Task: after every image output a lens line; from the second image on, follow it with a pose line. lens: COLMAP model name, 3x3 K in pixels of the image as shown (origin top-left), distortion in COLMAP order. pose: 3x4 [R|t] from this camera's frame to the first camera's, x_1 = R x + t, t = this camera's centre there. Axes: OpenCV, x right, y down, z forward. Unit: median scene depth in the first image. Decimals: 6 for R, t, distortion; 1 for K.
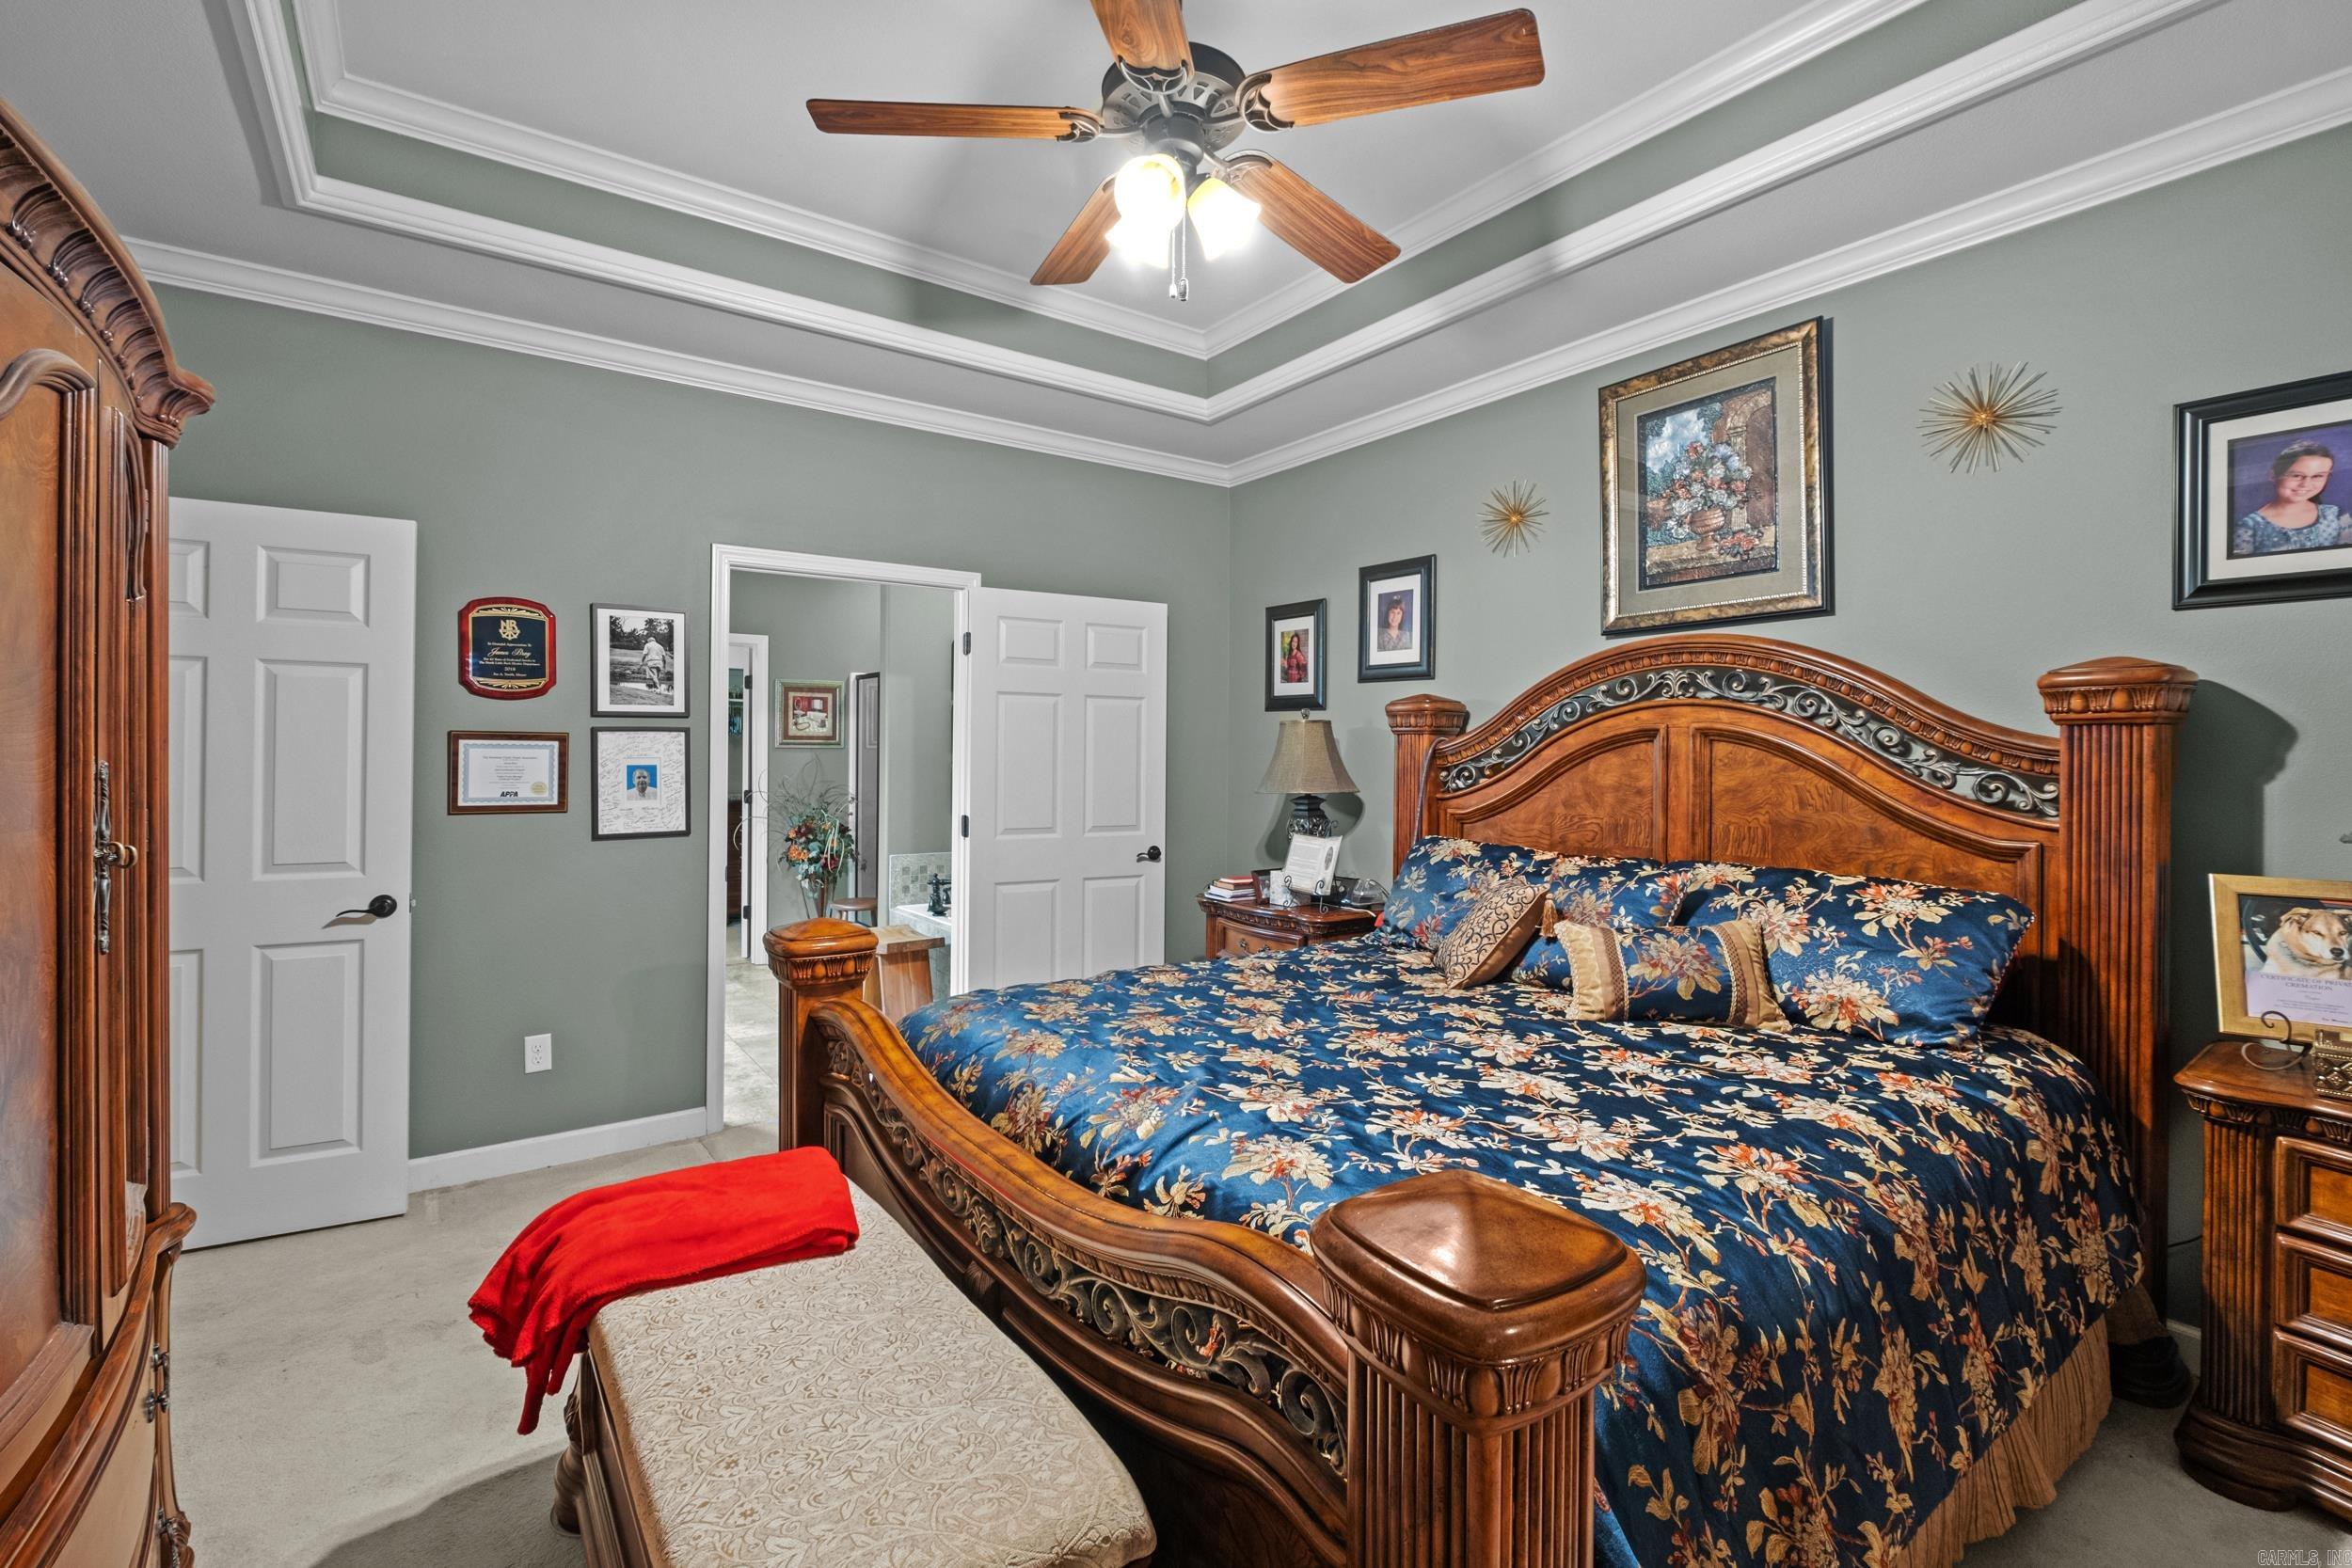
lens RADIAL K [[1019.1, 0, 1165.1], [0, 1019.1, 756.2], [0, 0, 1]] dist [-0.021237, 0.007017]
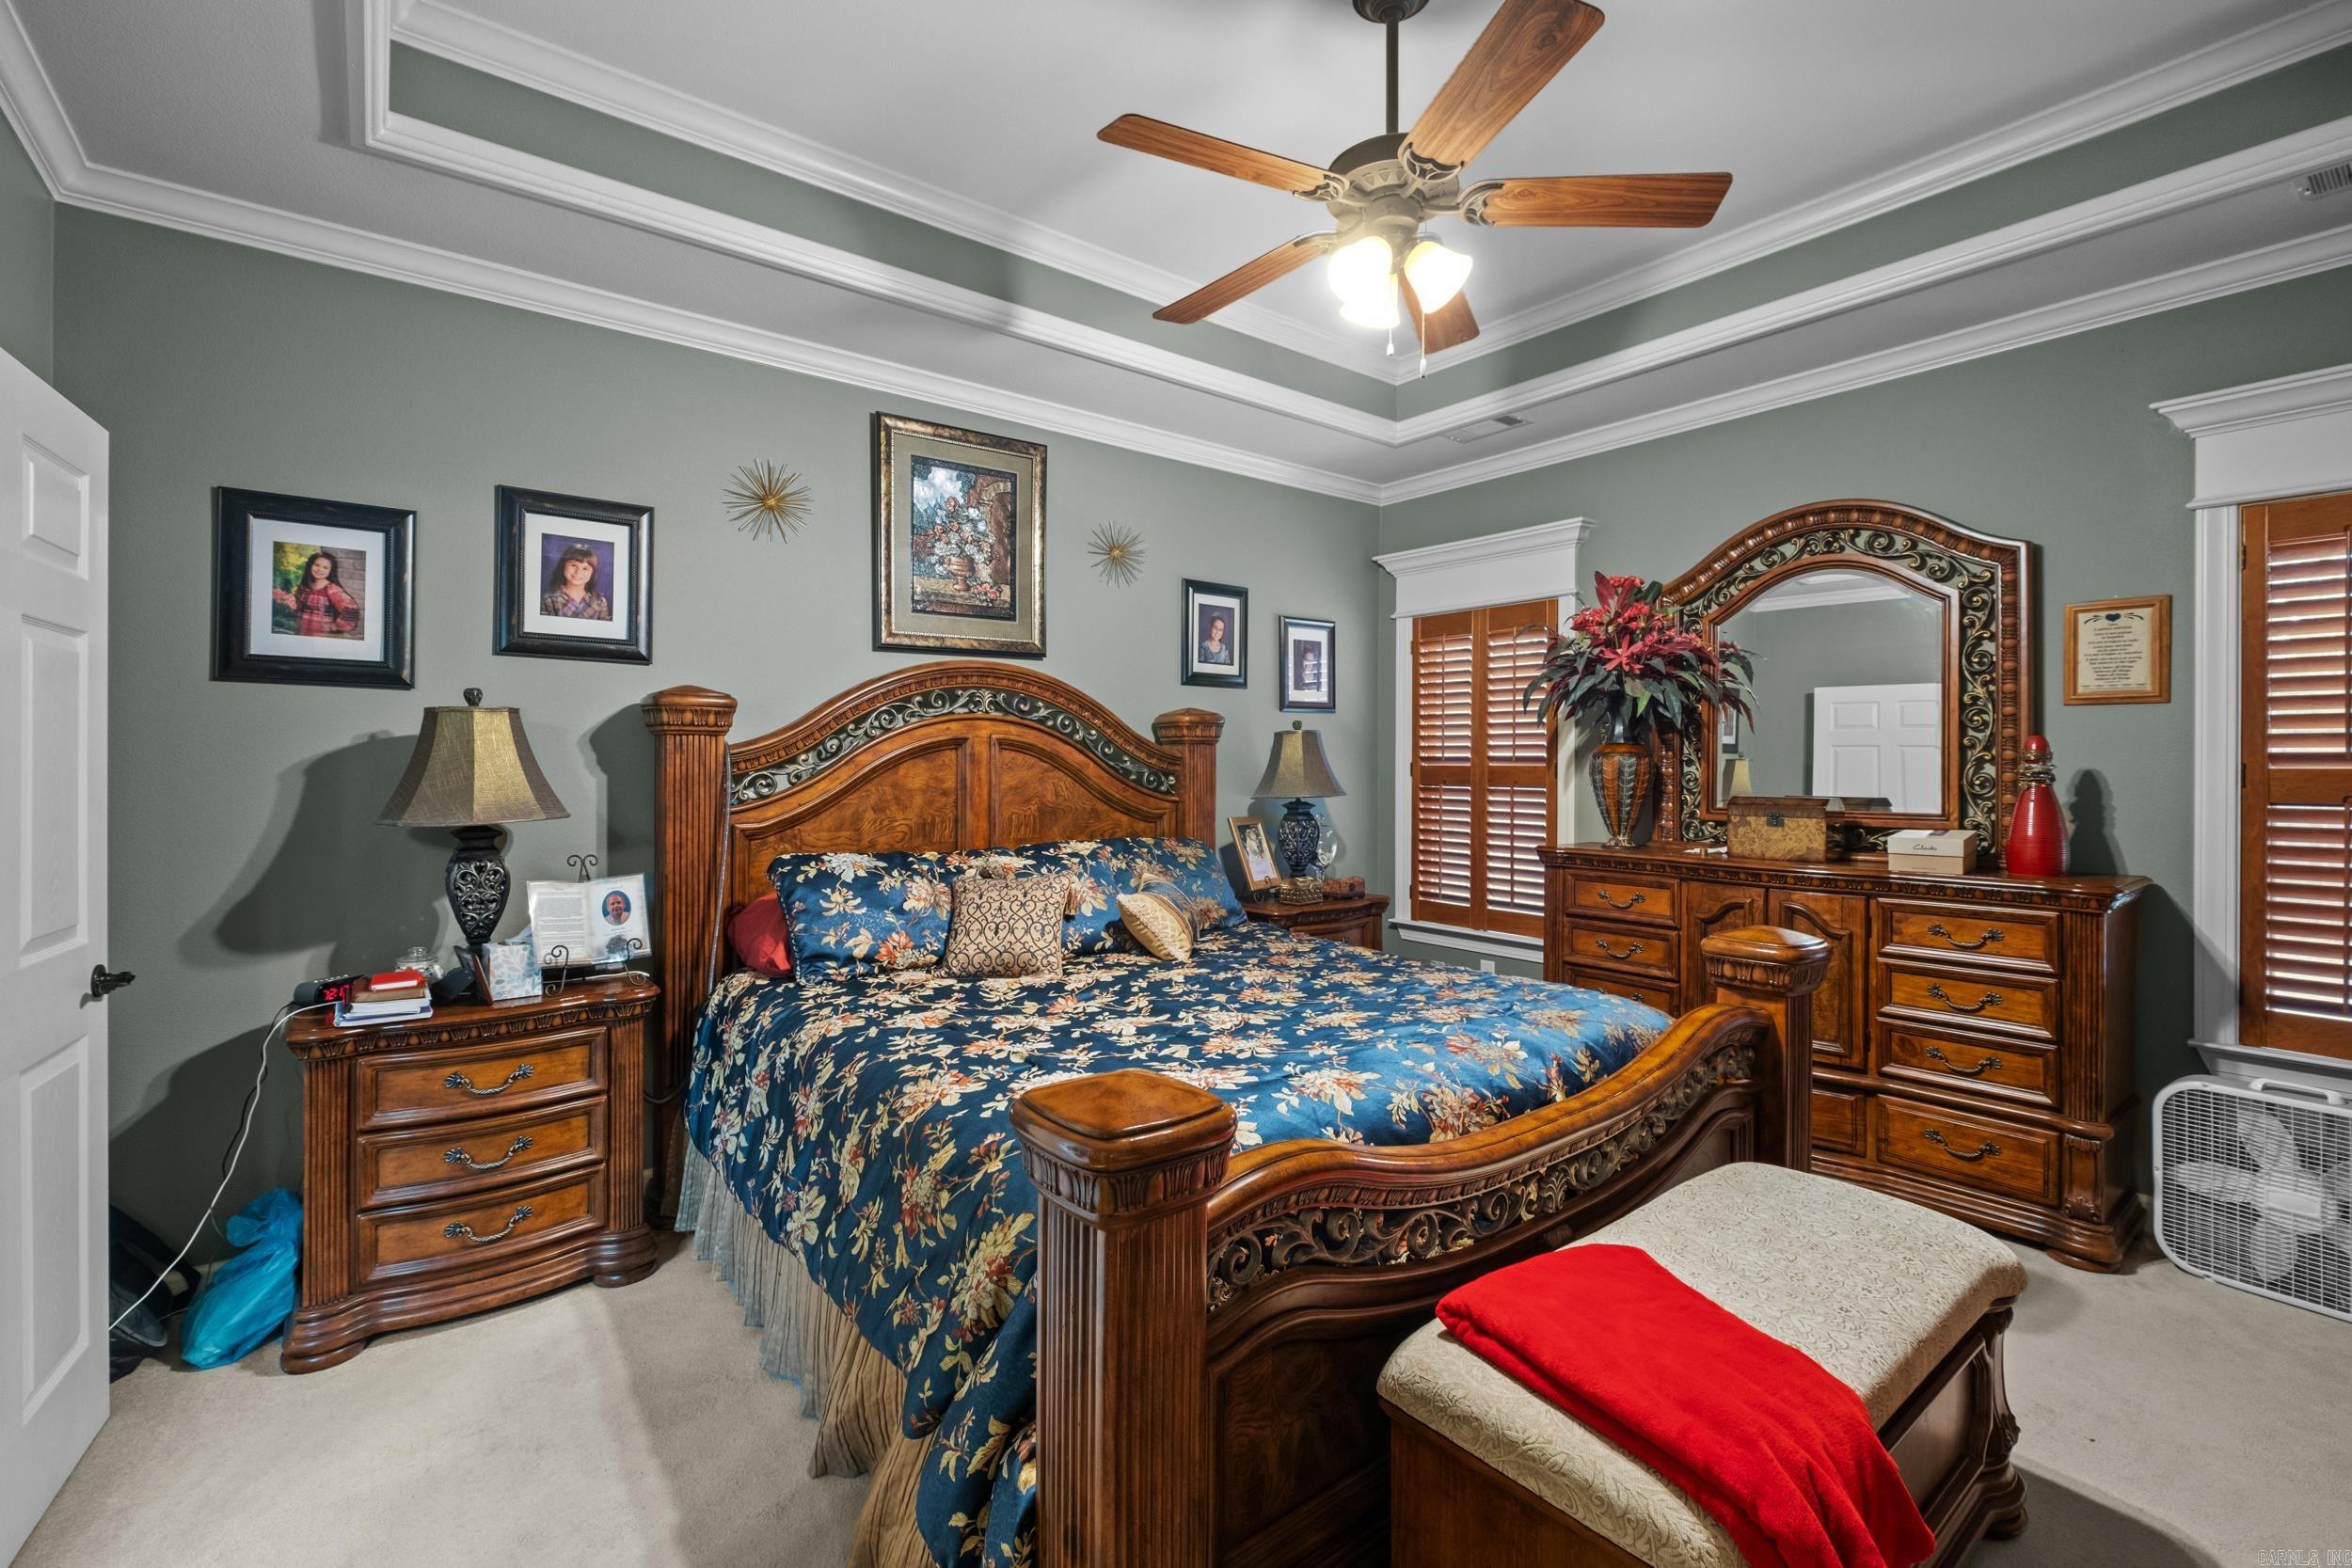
lens RADIAL K [[1024.3, 0, 1171.8], [0, 1024.3, 788.1], [0, 0, 1]] dist [-0.008134, -0.000313]
pose [[-0.042801, -0.035934, 0.998437, -0.689670], [-0.003626, 0.999352, 0.035811, -0.012414], [-0.999077, -0.002088, -0.042903, 0.781714]]
